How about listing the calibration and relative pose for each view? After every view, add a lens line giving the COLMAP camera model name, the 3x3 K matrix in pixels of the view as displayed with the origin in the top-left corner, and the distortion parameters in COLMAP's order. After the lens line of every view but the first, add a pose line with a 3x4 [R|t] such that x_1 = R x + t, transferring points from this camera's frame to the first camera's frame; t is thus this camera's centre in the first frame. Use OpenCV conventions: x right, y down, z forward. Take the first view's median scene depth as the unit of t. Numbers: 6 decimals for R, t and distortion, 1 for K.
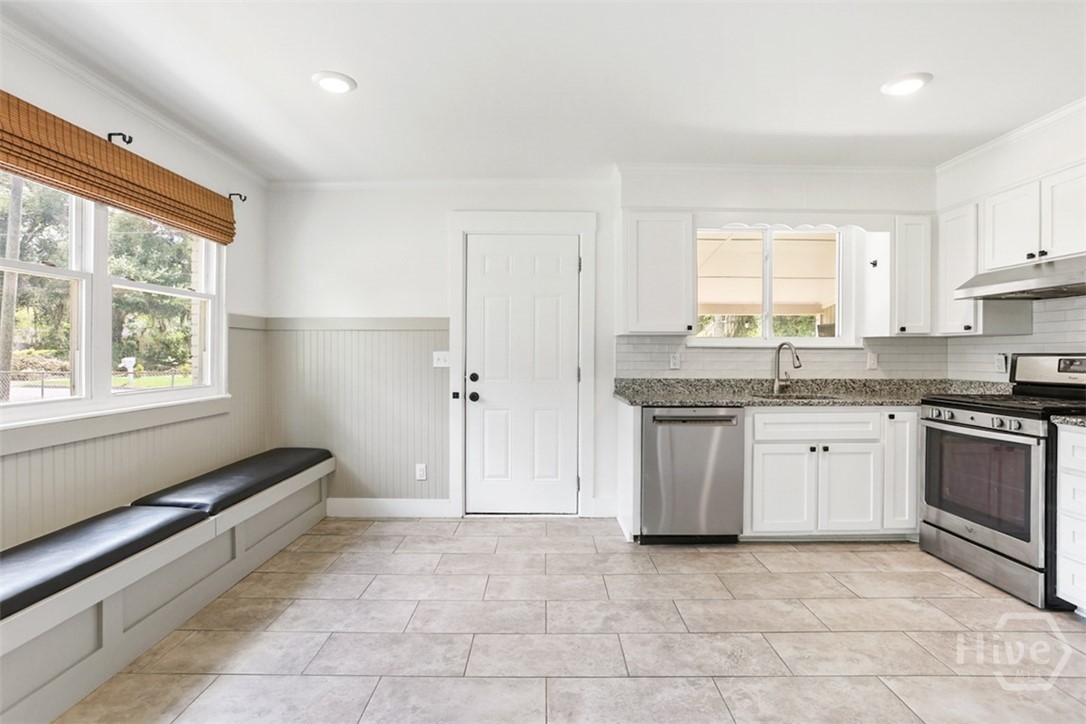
lens RADIAL K [[530.6, 0, 539.7], [0, 530.6, 357.6], [0, 0, 1]] dist [-0.037930, 0.000184]
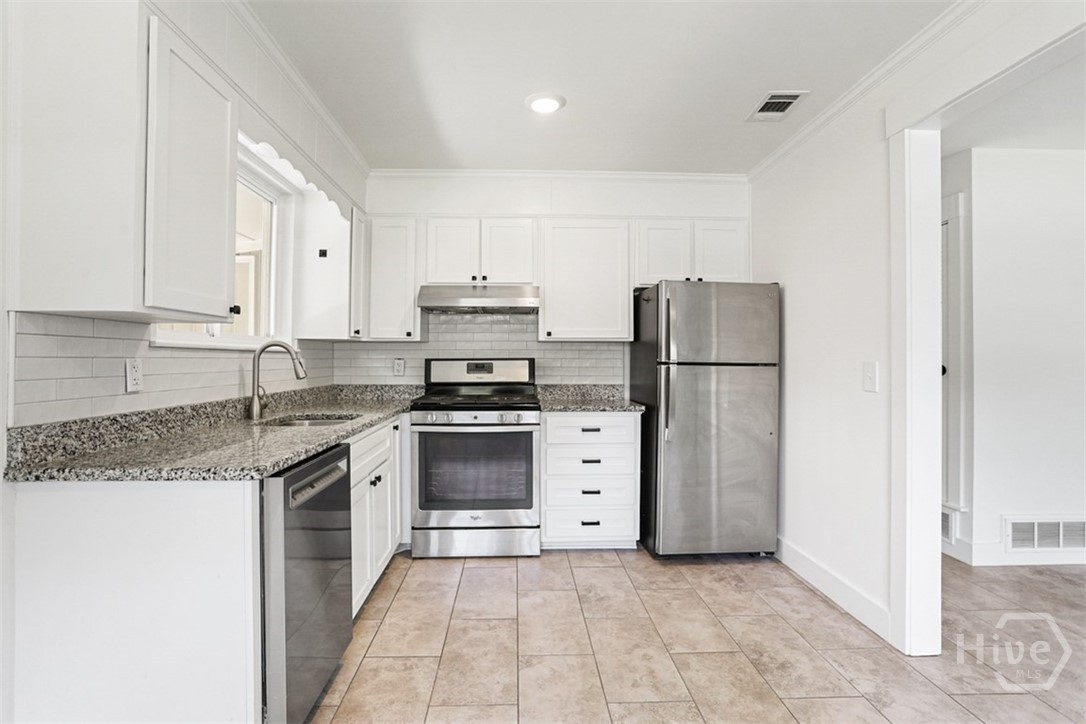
lens RADIAL K [[530.6, 0, 539.7], [0, 530.6, 357.6], [0, 0, 1]] dist [-0.037930, 0.000184]
pose [[-0.045126, 0.000927, 0.998981, -0.273873], [0.006441, 0.999979, -0.000637, -0.007833], [-0.998961, 0.006406, -0.045131, 0.810659]]
